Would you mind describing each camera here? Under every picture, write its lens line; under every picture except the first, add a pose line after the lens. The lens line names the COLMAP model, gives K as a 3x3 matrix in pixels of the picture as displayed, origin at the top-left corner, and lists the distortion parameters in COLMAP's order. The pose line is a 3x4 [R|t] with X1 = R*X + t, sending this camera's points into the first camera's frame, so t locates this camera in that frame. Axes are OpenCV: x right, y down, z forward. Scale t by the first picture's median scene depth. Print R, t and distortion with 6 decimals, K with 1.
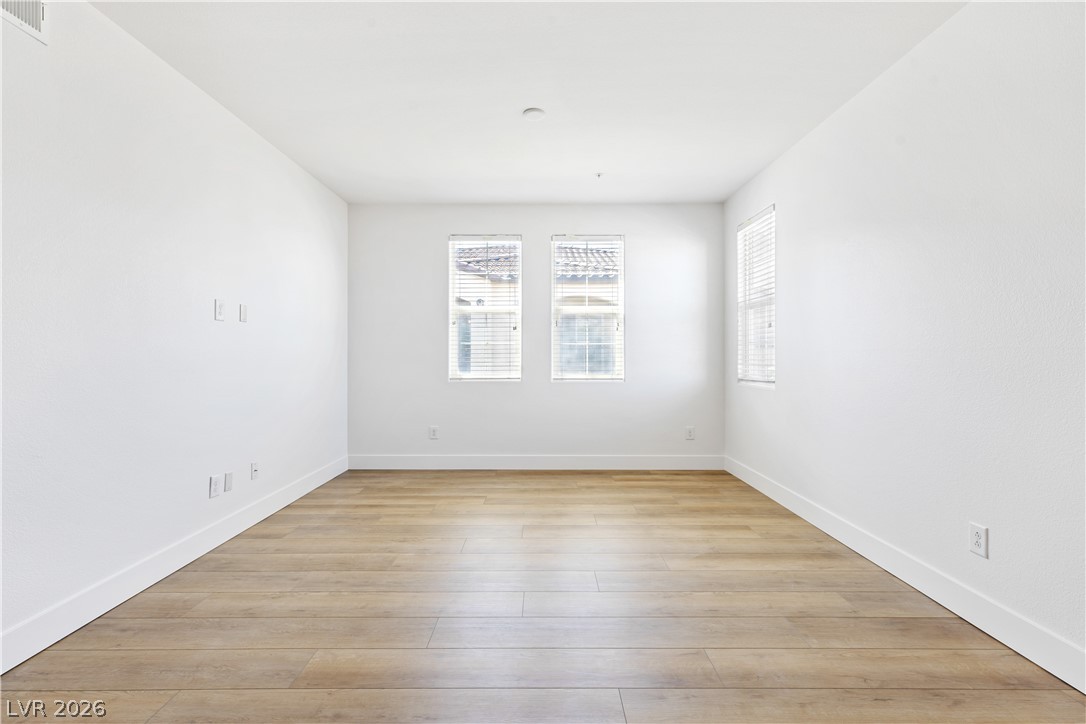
lens RADIAL K [[488.1, 0, 546.0], [0, 488.1, 353.8], [0, 0, 1]] dist [0.001165, -0.000536]
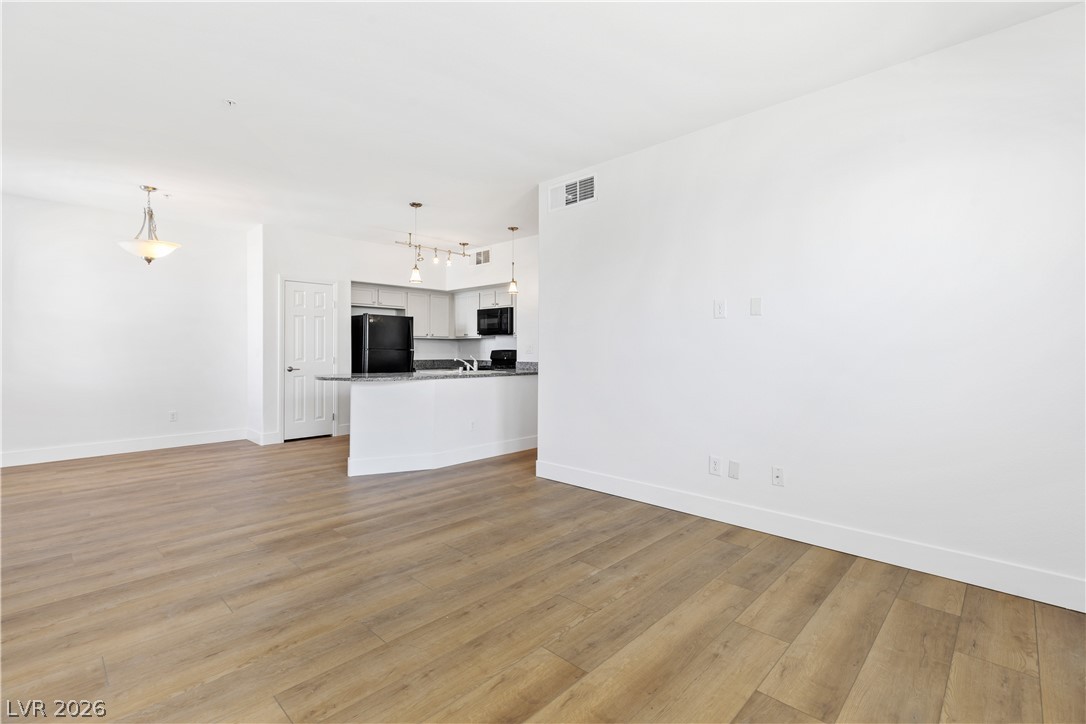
lens RADIAL K [[488.1, 0, 543.9], [0, 488.1, 352.6], [0, 0, 1]] dist [0.001165, -0.000536]
pose [[-0.699636, 0.003879, -0.714489, 0.370003], [0.002784, 0.999992, 0.002703, 0.004325], [0.714494, -0.000098, -0.699641, 1.371943]]
